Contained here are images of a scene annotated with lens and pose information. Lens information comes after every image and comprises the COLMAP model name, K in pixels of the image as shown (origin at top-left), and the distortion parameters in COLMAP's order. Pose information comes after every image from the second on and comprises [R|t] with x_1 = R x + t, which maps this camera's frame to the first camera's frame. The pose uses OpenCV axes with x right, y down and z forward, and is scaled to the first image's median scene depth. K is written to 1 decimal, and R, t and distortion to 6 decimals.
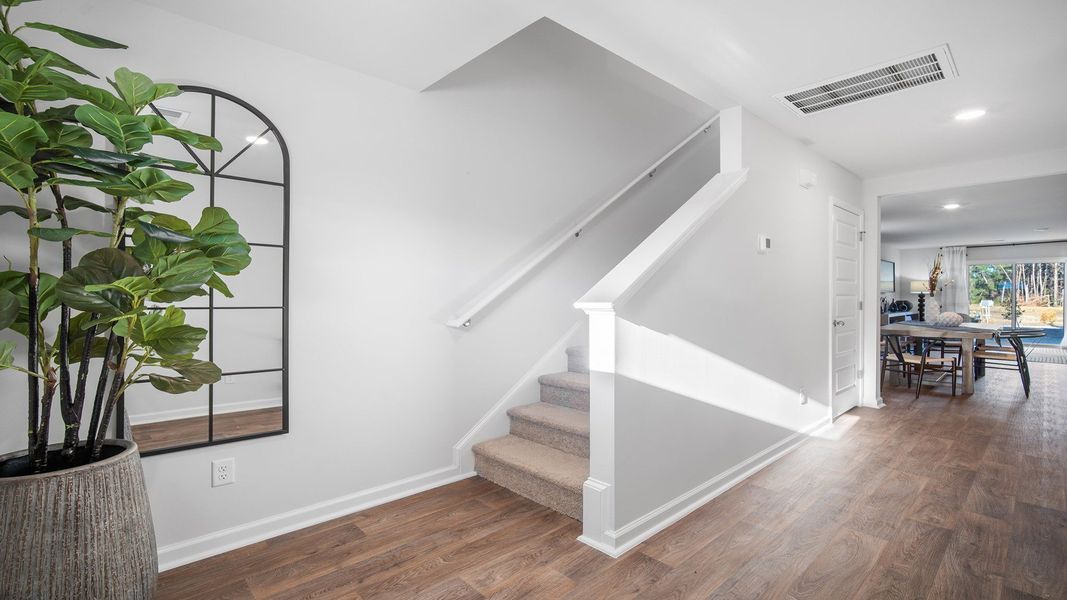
lens RADIAL K [[472.6, 0, 535.7], [0, 472.6, 304.7], [0, 0, 1]] dist [-0.012023, 0.003608]
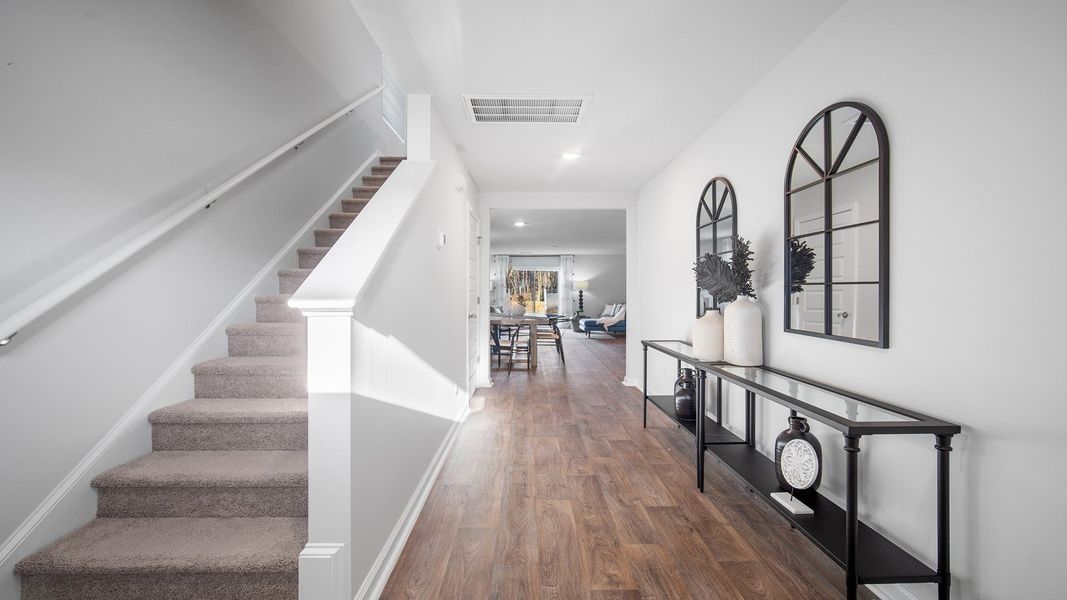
lens RADIAL K [[472.6, 0, 524.1], [0, 472.6, 290.4], [0, 0, 1]] dist [-0.012023, 0.003608]
pose [[0.676962, 0.004482, 0.736004, -0.141296], [0.013459, 0.999739, -0.018467, 0.000137], [-0.735895, 0.022408, 0.676725, 0.199242]]
